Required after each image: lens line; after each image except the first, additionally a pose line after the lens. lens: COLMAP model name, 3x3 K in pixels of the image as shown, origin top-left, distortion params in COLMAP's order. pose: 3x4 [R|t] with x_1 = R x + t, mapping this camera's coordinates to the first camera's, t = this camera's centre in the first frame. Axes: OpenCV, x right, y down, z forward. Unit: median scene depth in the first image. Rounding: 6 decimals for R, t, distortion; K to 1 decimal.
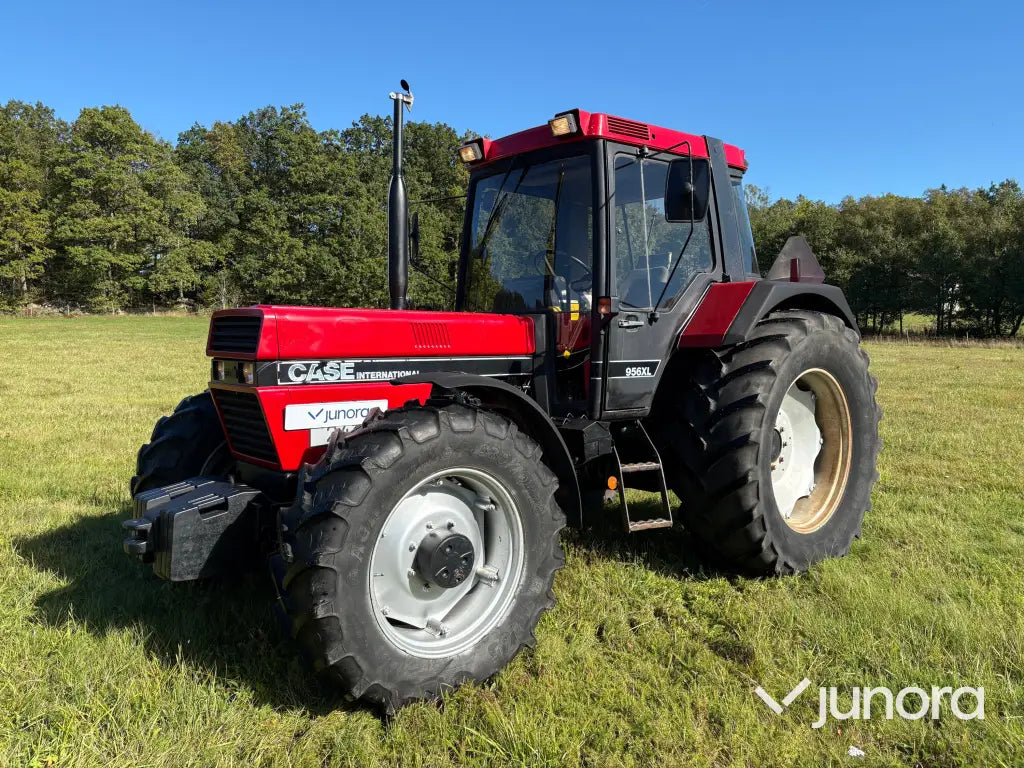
lens RADIAL K [[778.1, 0, 511.9], [0, 778.1, 387.4], [0, 0, 1]] dist [0.048940, -0.051876]
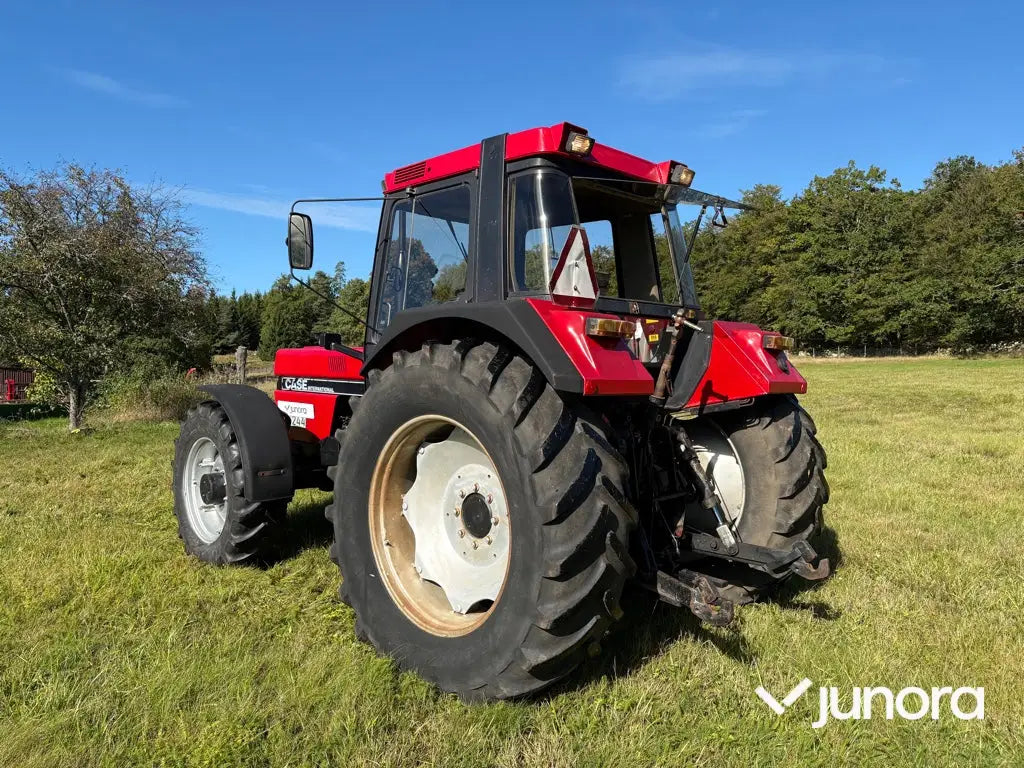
lens RADIAL K [[778.1, 0, 504.4], [0, 778.1, 379.4], [0, 0, 1]] dist [0.048940, -0.051876]
pose [[0.063681, 0.026592, -0.997616, 0.075888], [-0.084341, 0.996212, 0.021170, -0.005327], [0.994400, 0.082792, 0.065683, 0.067254]]
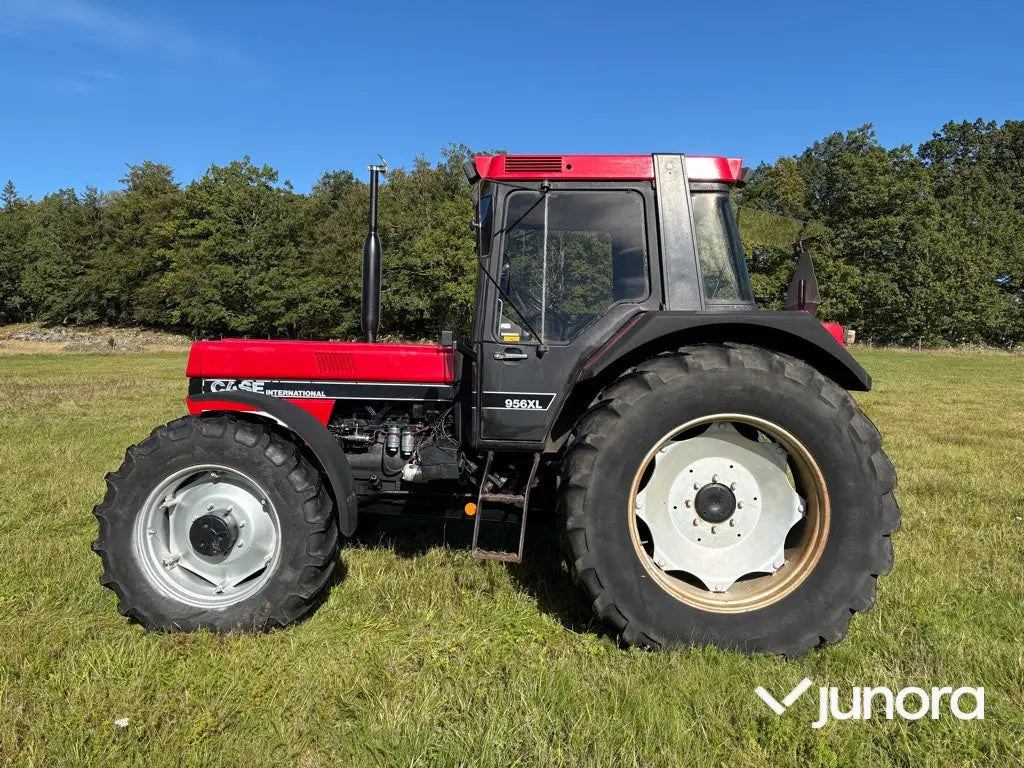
lens RADIAL K [[778.1, 0, 503.8], [0, 778.1, 385.7], [0, 0, 1]] dist [0.048940, -0.051876]
pose [[0.745428, 0.038592, -0.665468, 0.050182], [-0.065896, 0.997699, -0.015955, -0.001626], [0.663321, 0.055745, 0.746256, 0.014685]]
